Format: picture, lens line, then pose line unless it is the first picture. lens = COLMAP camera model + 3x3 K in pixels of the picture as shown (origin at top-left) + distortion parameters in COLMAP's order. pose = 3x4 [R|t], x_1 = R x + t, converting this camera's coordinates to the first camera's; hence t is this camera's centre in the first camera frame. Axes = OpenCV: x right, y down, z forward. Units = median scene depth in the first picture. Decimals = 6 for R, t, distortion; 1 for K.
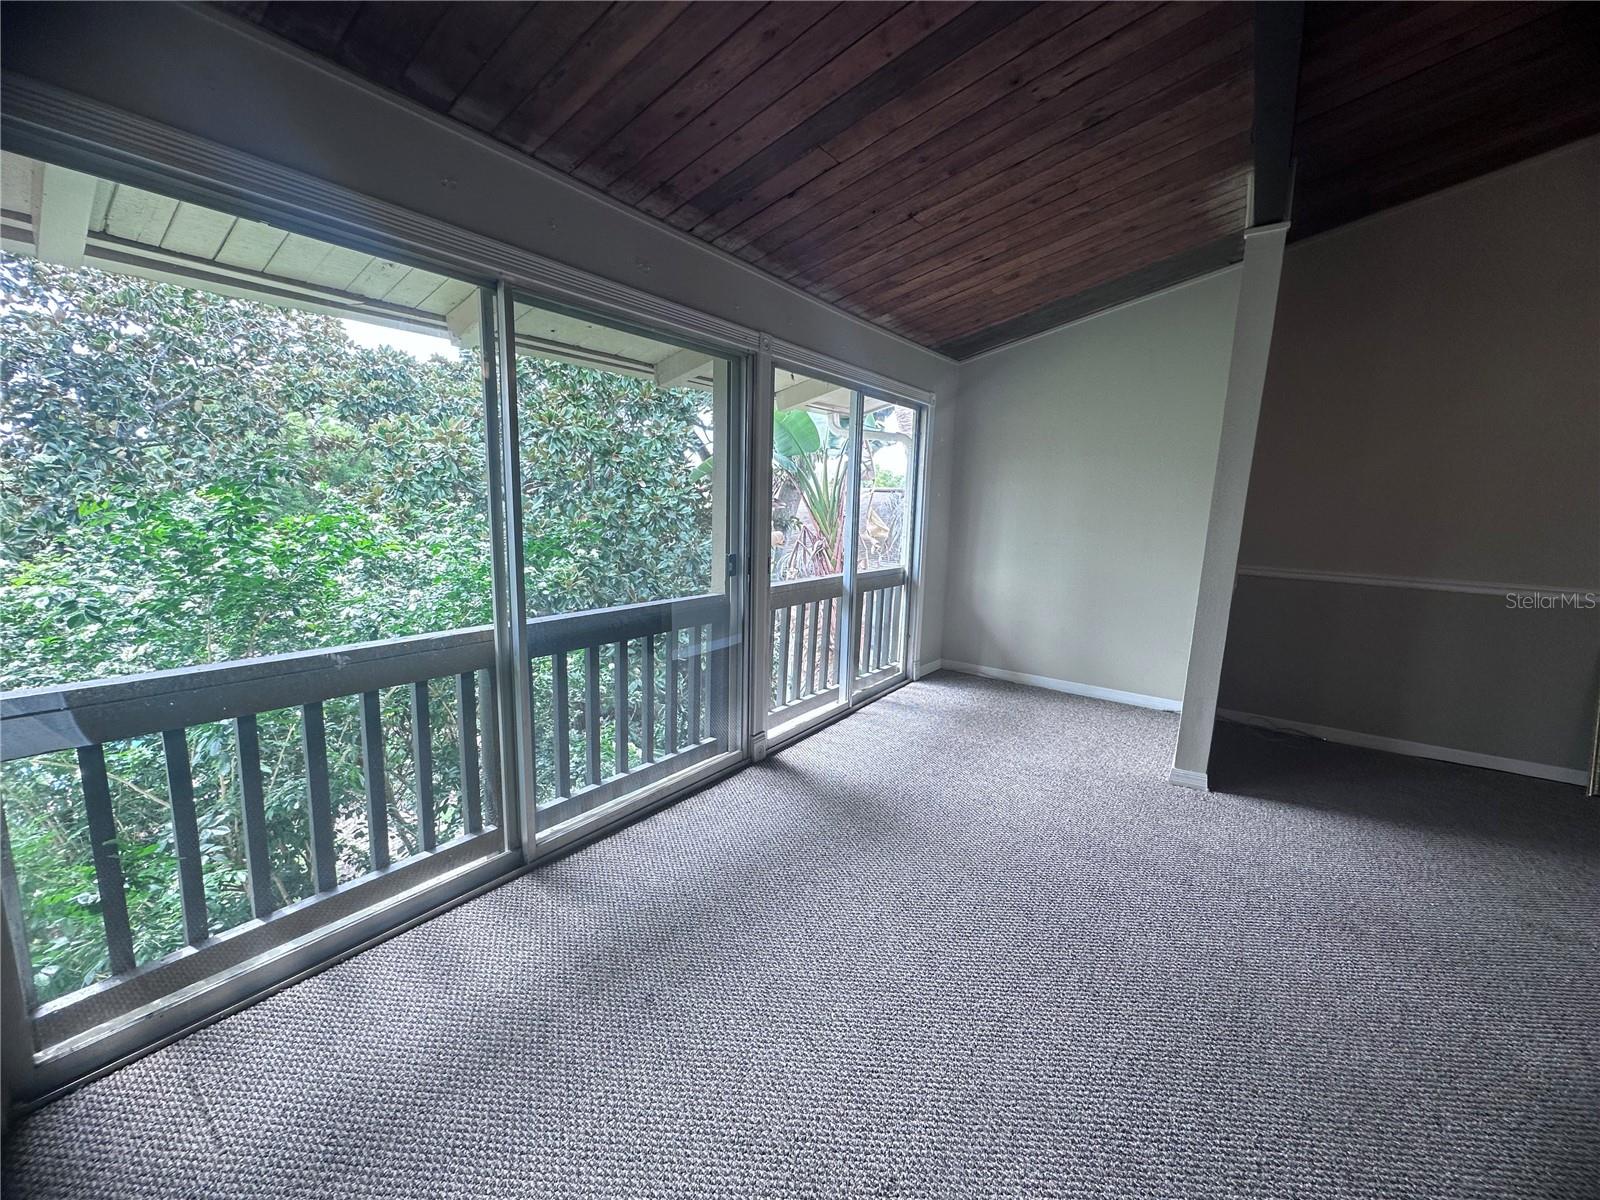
lens RADIAL K [[643.9, 0, 799.5], [0, 643.9, 597.6], [0, 0, 1]] dist [-0.000121, 0.000412]
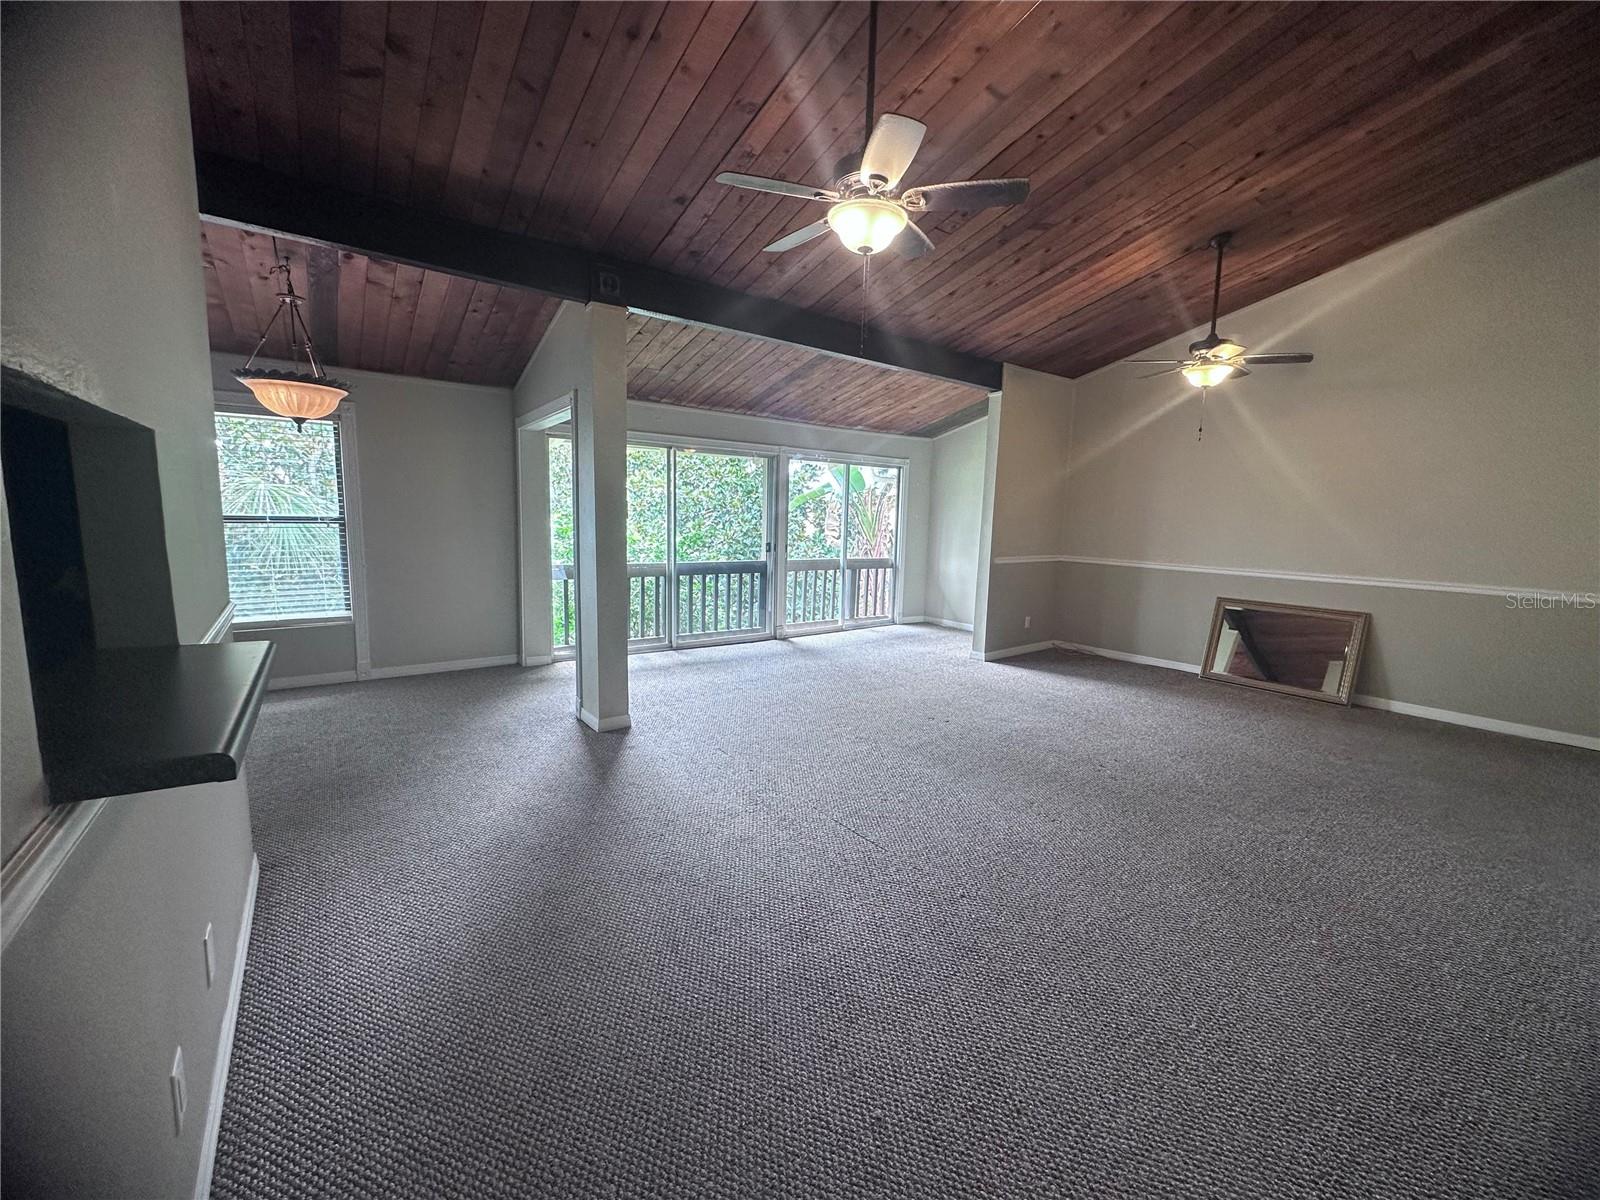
lens RADIAL K [[645.3, 0, 800.7], [0, 645.3, 598.3], [0, 0, 1]] dist [0.001538, 0.000044]
pose [[0.954792, 0.035070, -0.295197, 0.649843], [-0.045998, 0.998486, -0.030156, 0.183158], [0.293693, 0.042371, 0.954960, -1.067736]]
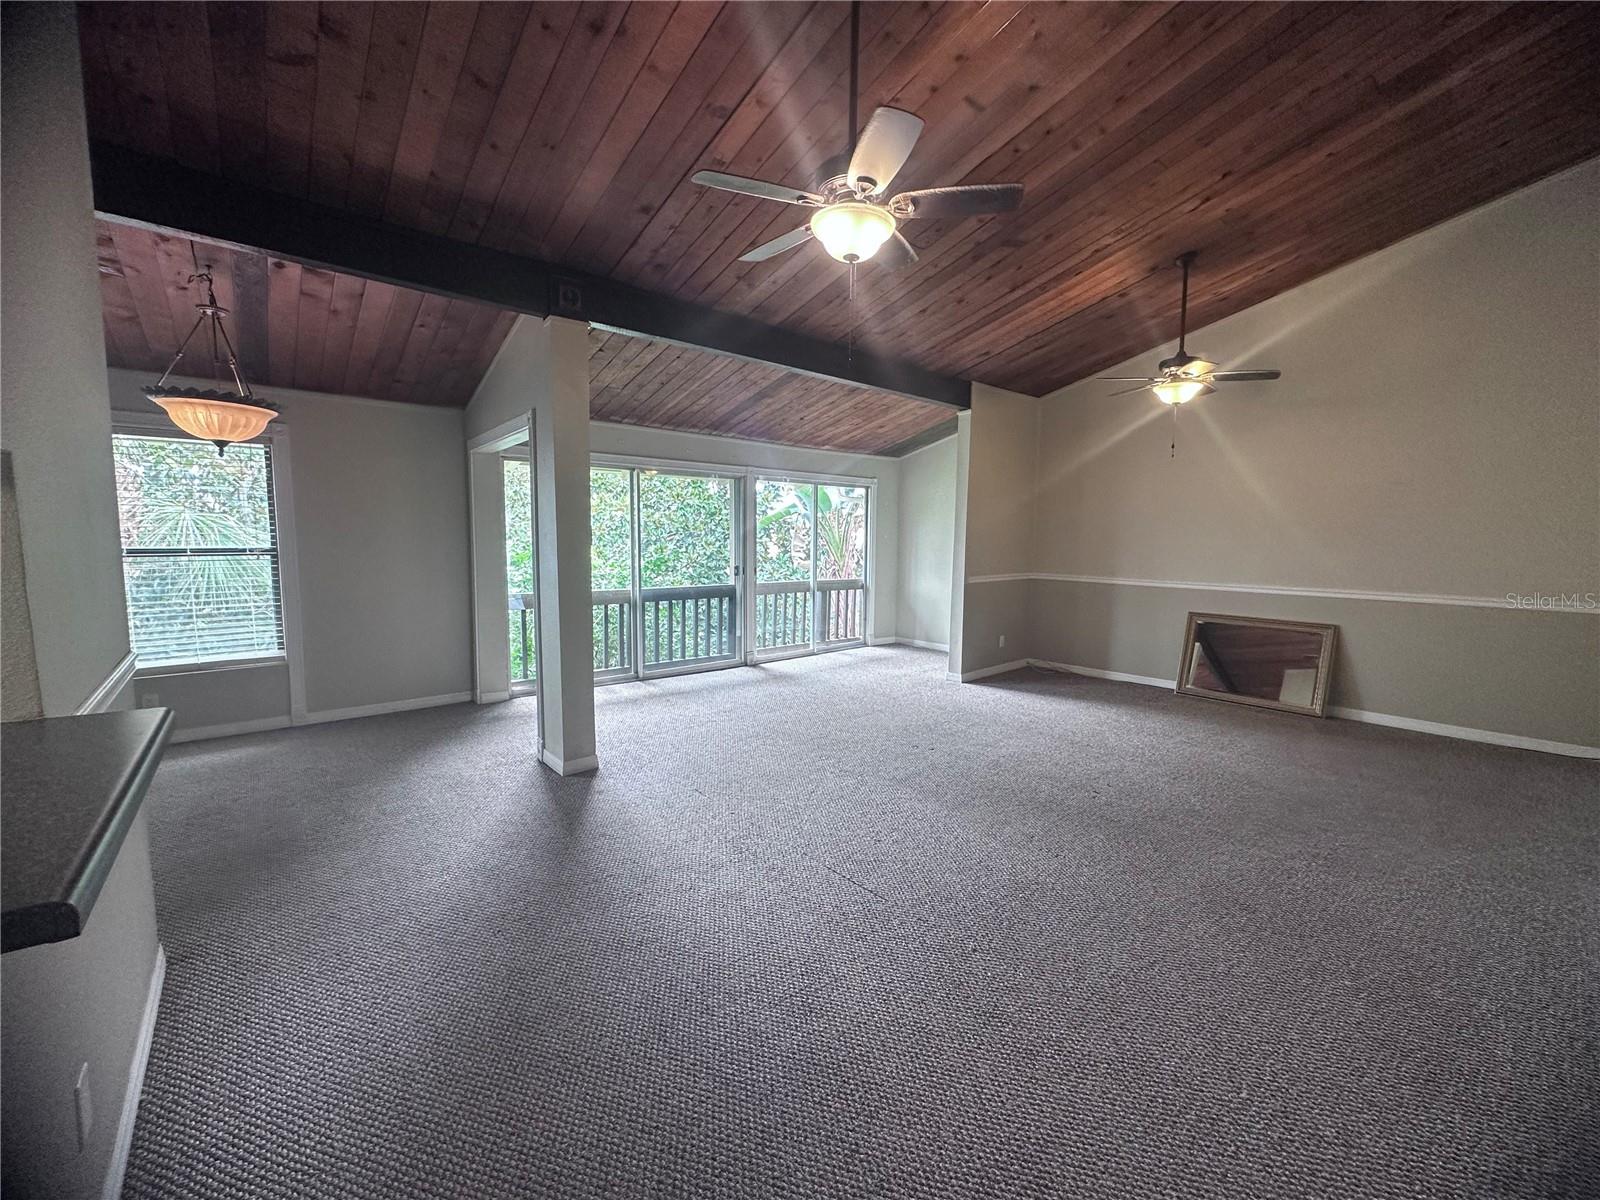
lens RADIAL K [[643.9, 0, 799.5], [0, 643.9, 597.6], [0, 0, 1]] dist [-0.000121, 0.000412]
pose [[0.971420, 0.004380, -0.237328, 0.595615], [-0.020020, 0.997779, -0.063531, 0.168038], [0.236523, 0.066467, 0.969350, -1.013158]]
